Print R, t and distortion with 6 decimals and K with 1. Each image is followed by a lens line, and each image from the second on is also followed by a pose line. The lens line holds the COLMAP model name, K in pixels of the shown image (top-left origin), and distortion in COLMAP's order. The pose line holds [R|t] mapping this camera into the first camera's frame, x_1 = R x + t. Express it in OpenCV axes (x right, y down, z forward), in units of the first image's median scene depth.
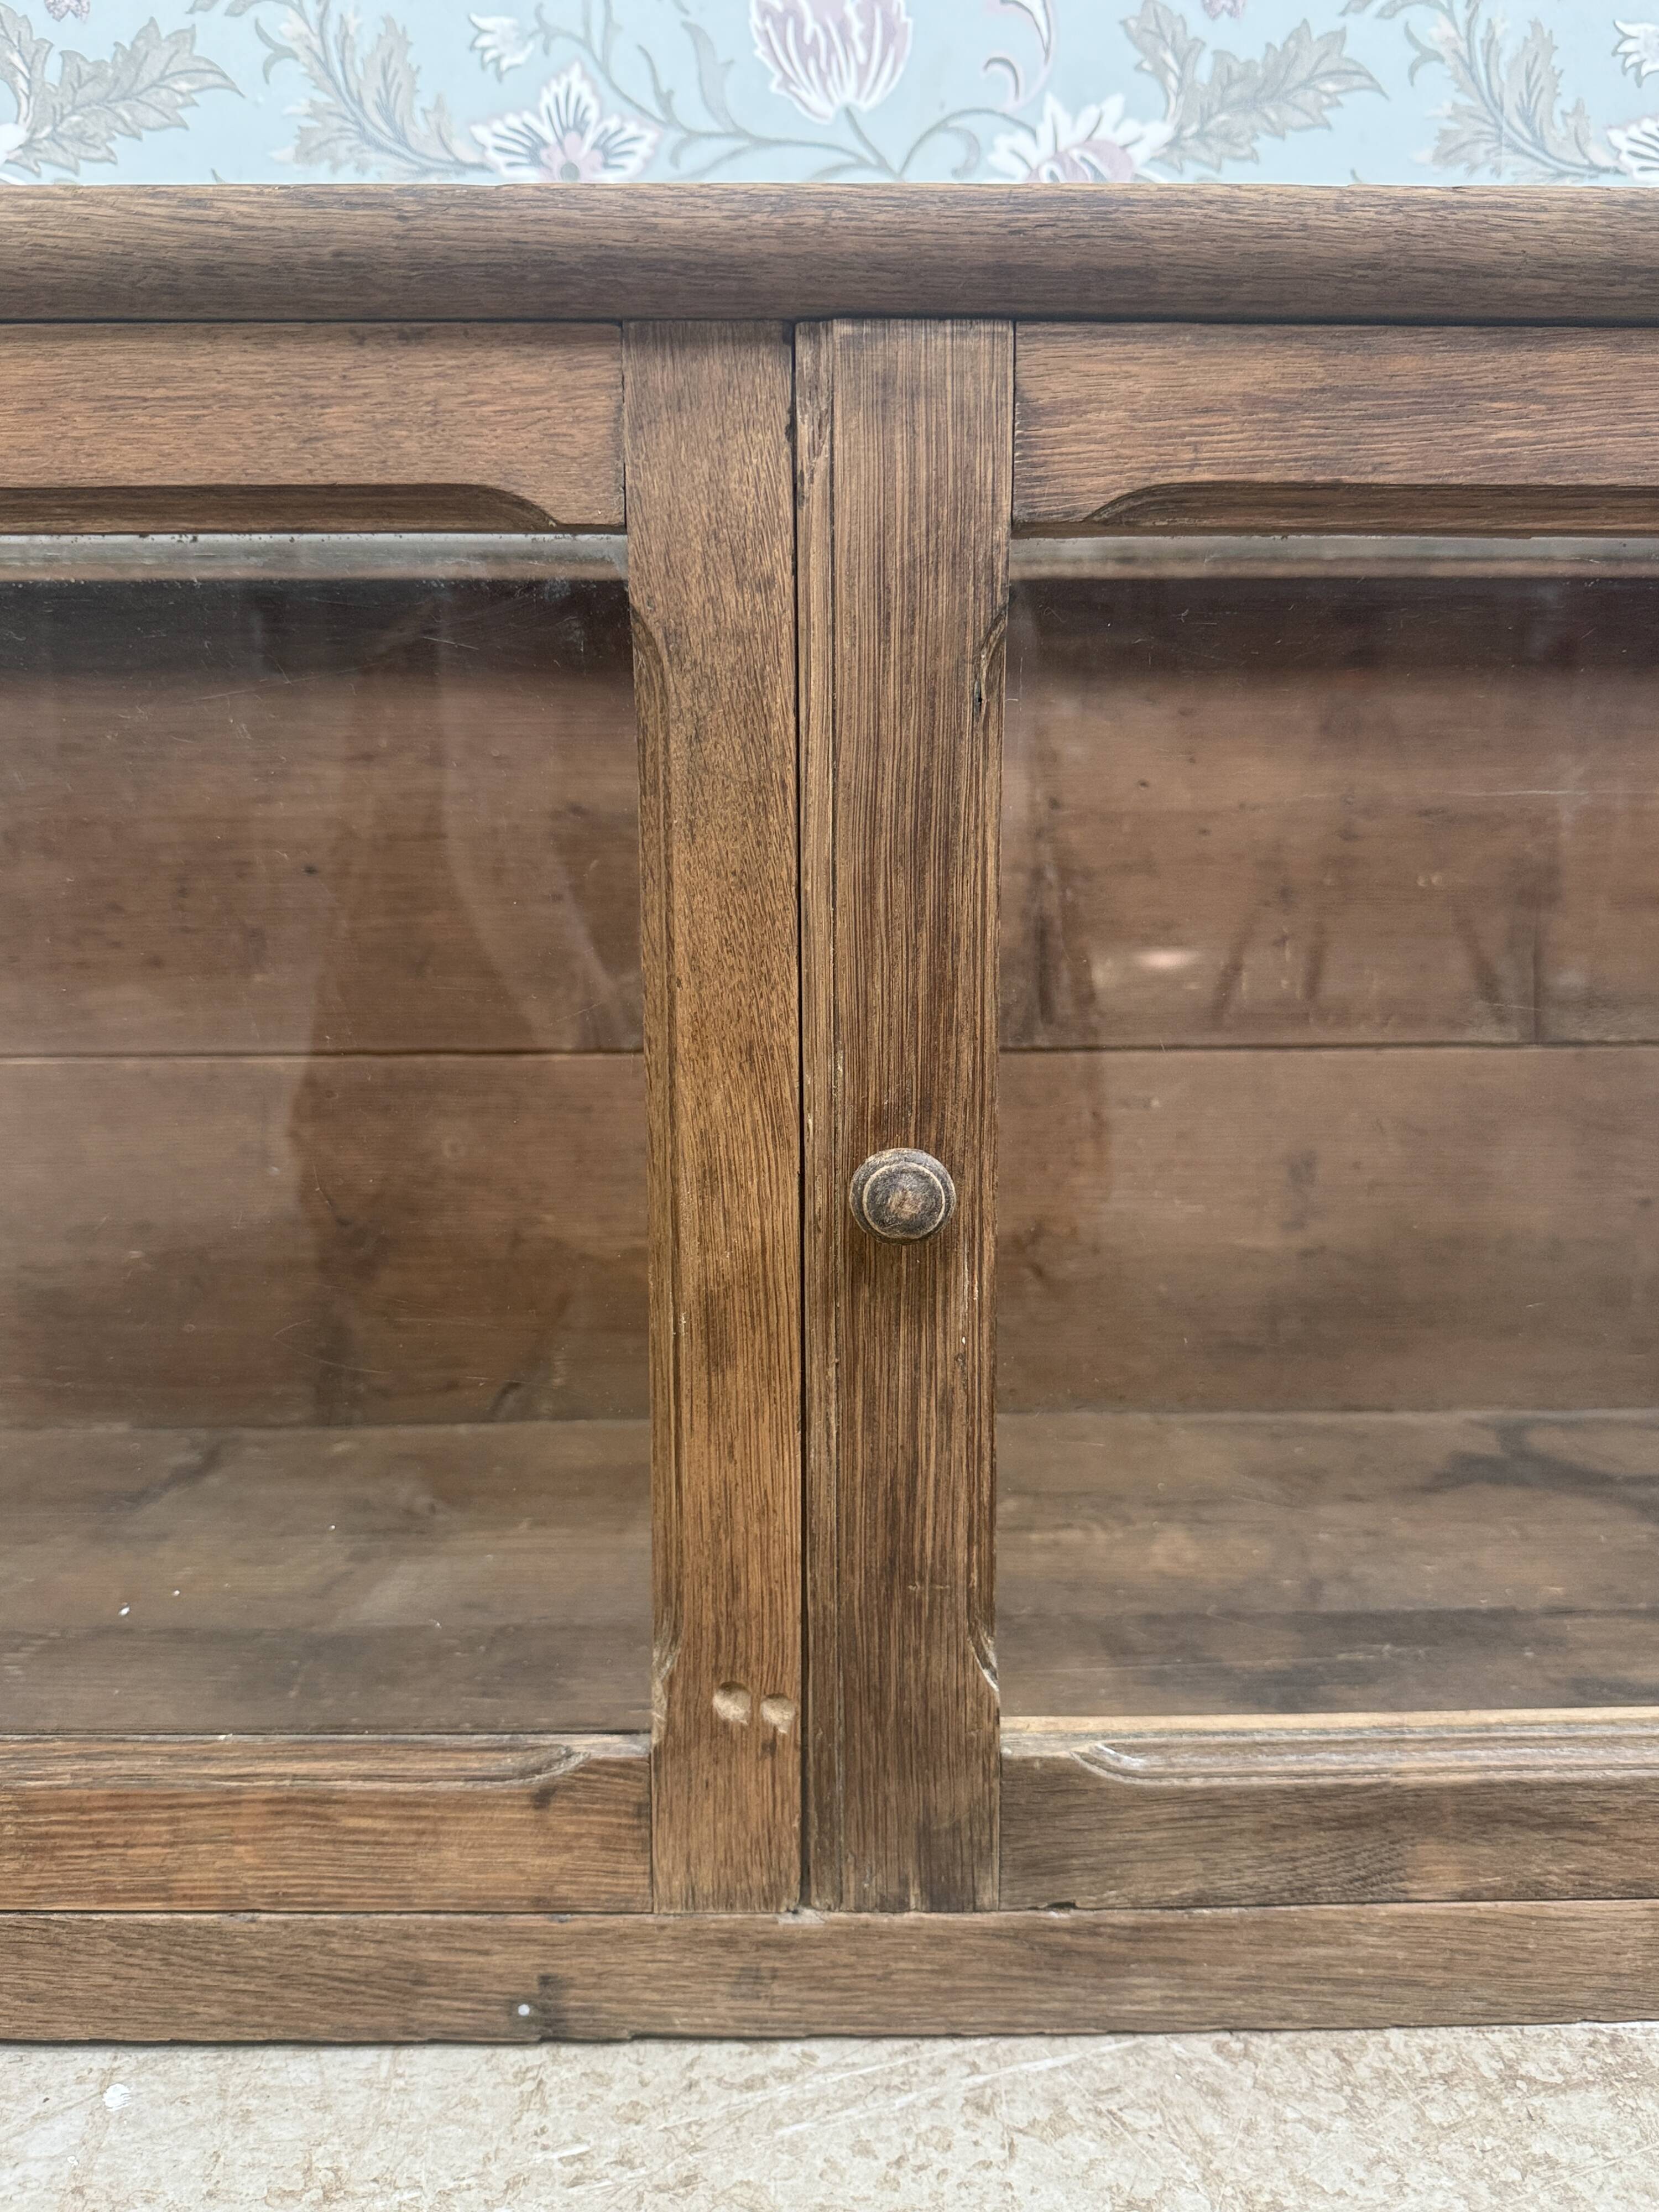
lens RADIAL K [[1726.0, 0, 828.7], [0, 1726.0, 1123.5], [0, 0, 1]] dist [-0.010253, -0.007864]
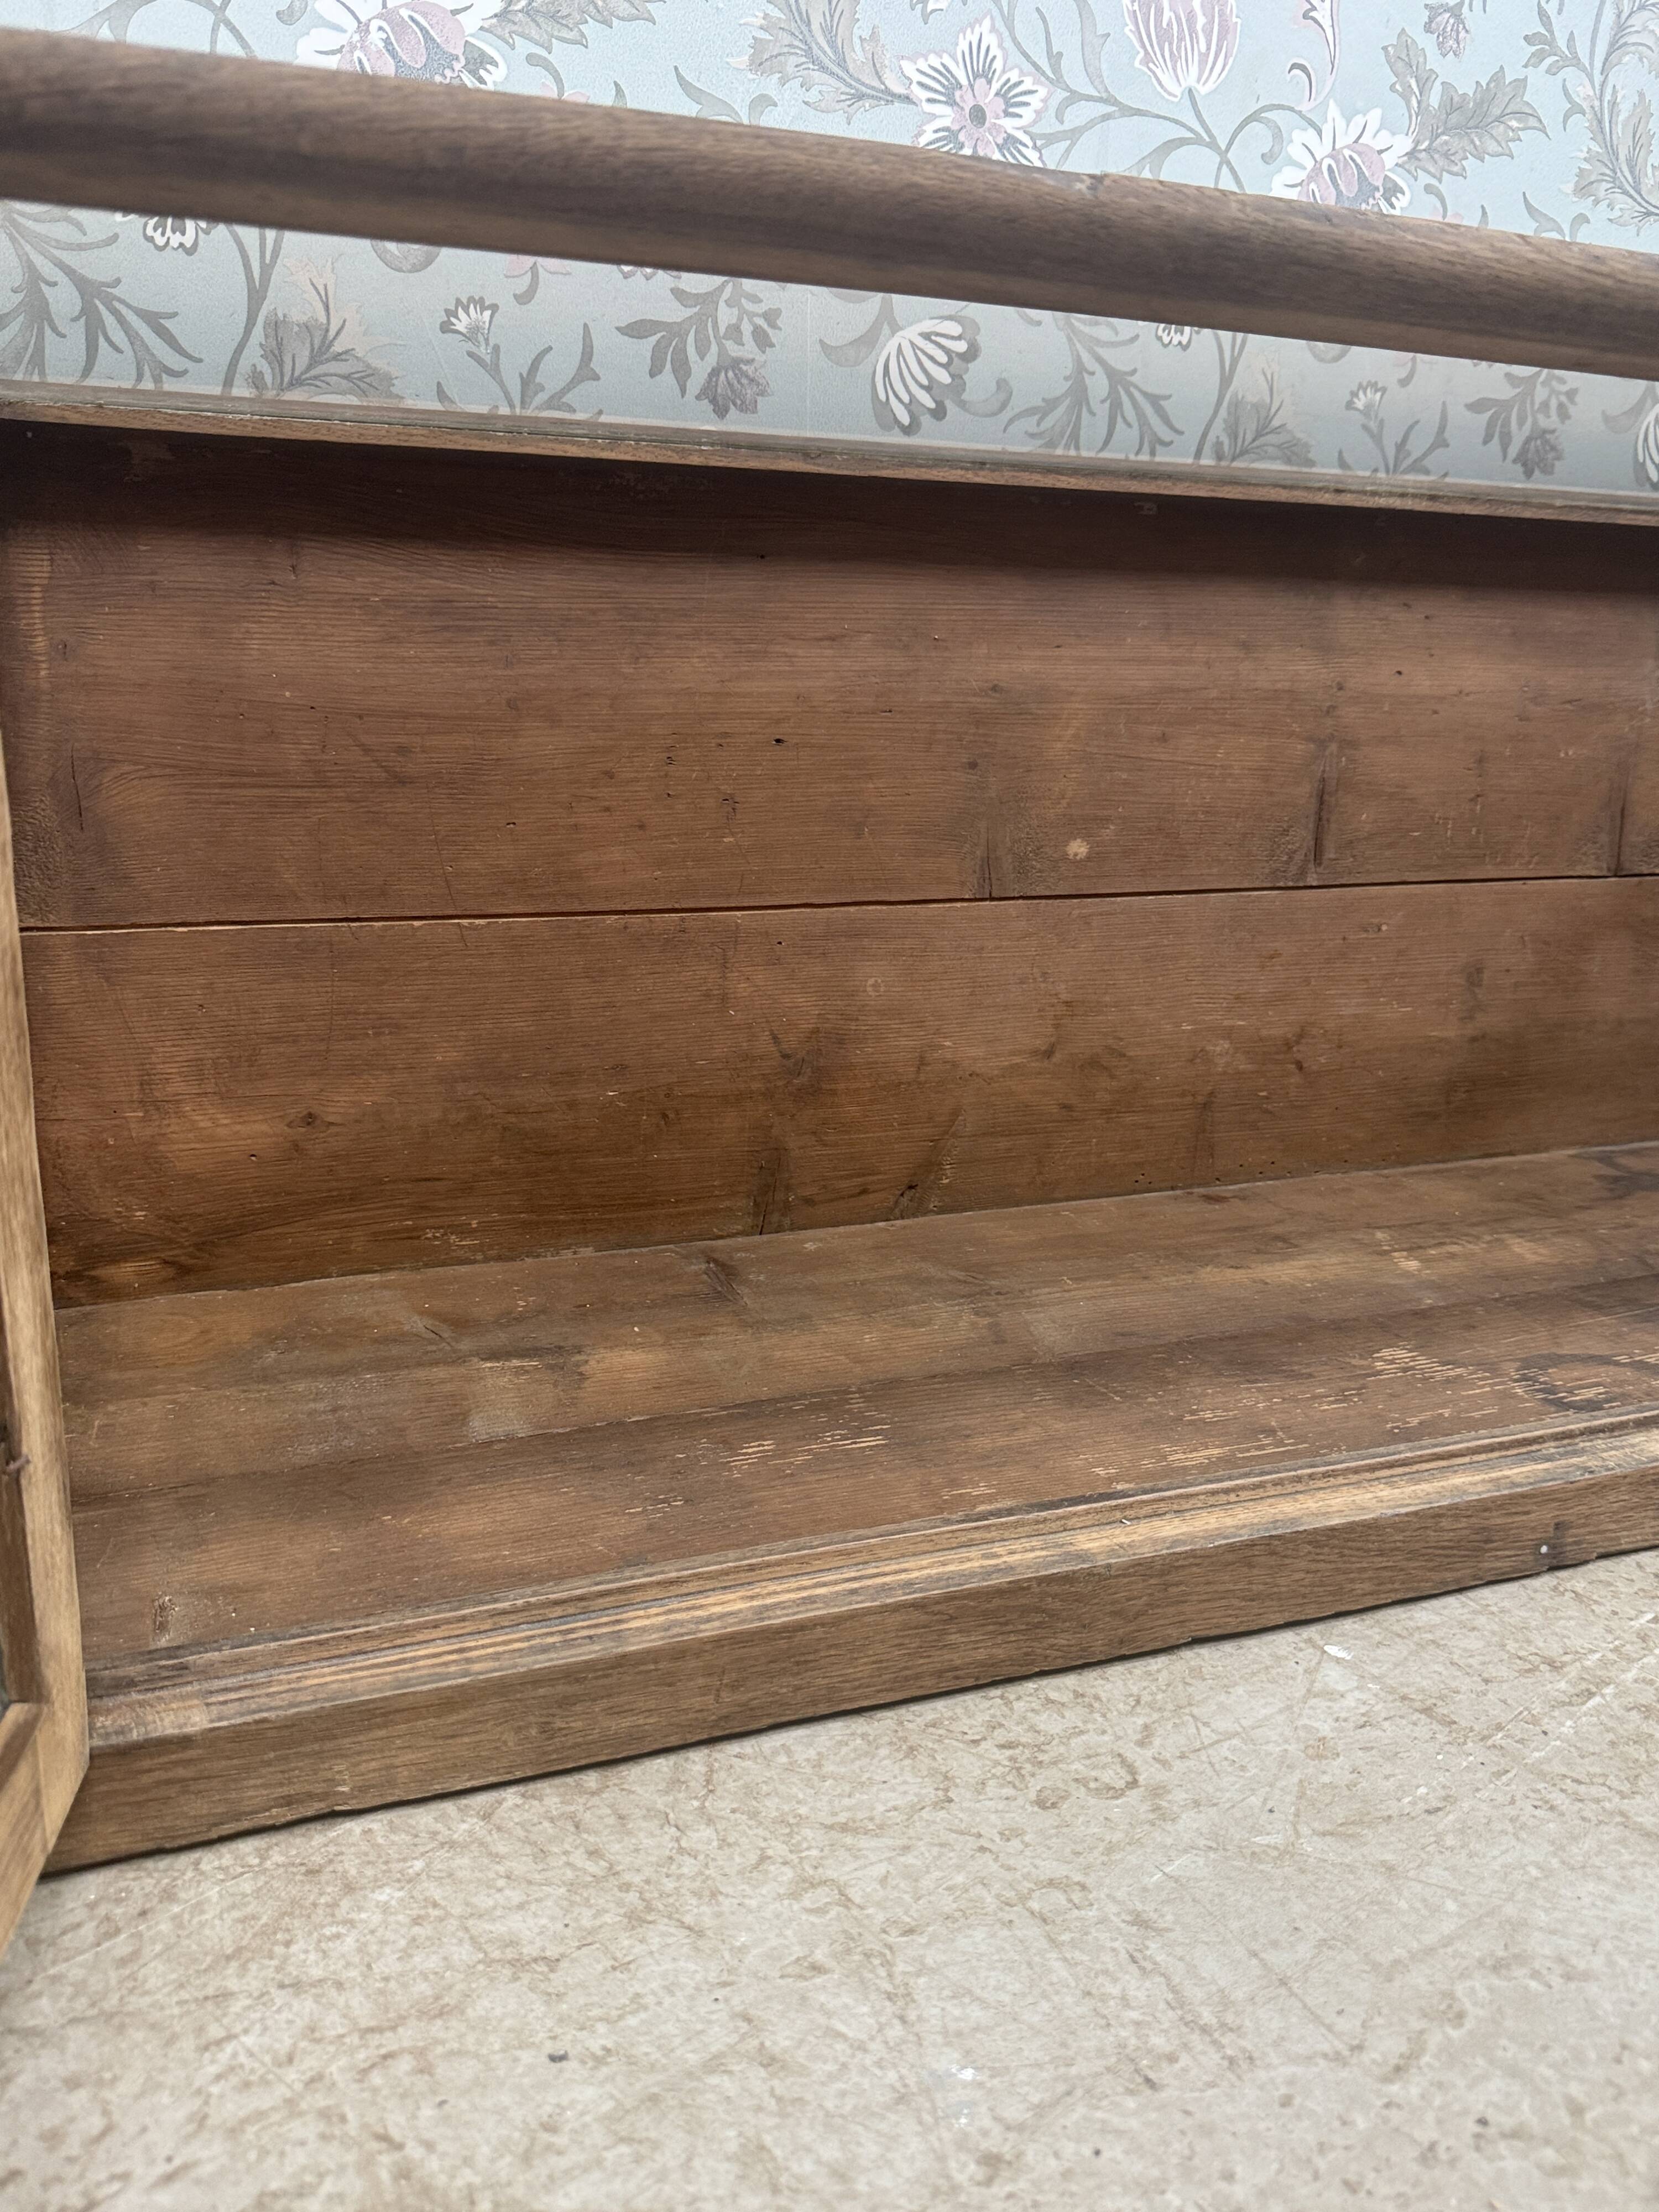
lens RADIAL K [[1735.5, 0, 826.3], [0, 1735.5, 1111.3], [0, 0, 1]] dist [-0.002936, -0.007343]
pose [[0.936841, -0.064714, 0.343716, -0.680978], [0.038957, 0.995926, 0.081327, 0.003371], [-0.347579, -0.062800, 0.935545, -0.073854]]
